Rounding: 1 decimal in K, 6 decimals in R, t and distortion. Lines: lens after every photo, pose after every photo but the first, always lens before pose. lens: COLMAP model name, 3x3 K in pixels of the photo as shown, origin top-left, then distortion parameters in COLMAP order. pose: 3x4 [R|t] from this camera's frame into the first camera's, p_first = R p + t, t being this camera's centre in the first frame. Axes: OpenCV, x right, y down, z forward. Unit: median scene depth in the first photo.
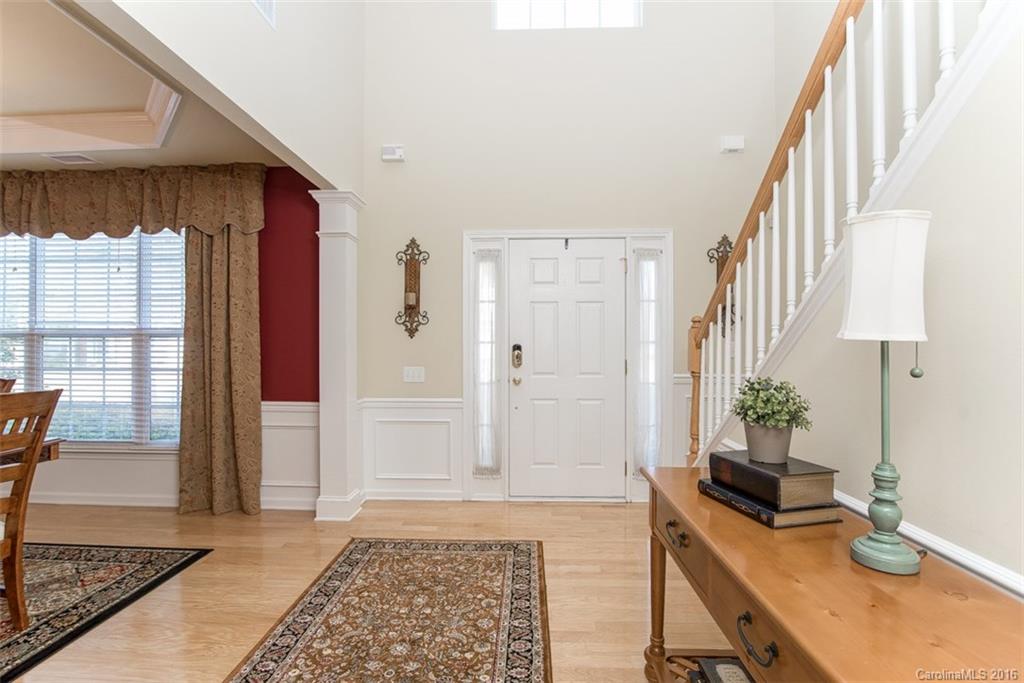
lens RADIAL K [[475.4, 0, 507.9], [0, 475.4, 345.4], [0, 0, 1]] dist [-0.019679, 0.000764]
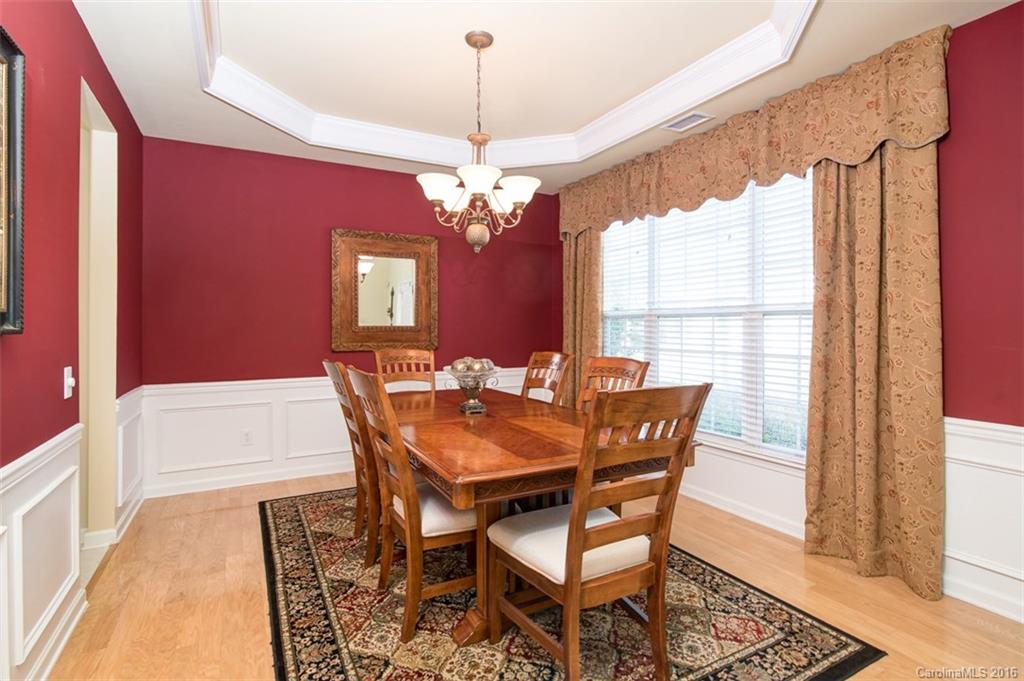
lens RADIAL K [[475.4, 0, 503.7], [0, 475.4, 337.2], [0, 0, 1]] dist [-0.019679, 0.000764]
pose [[0.498256, 0.015307, -0.866895, -0.290447], [-0.000213, 0.999846, 0.017532, 0.005736], [0.867030, -0.008551, 0.498183, 0.214130]]
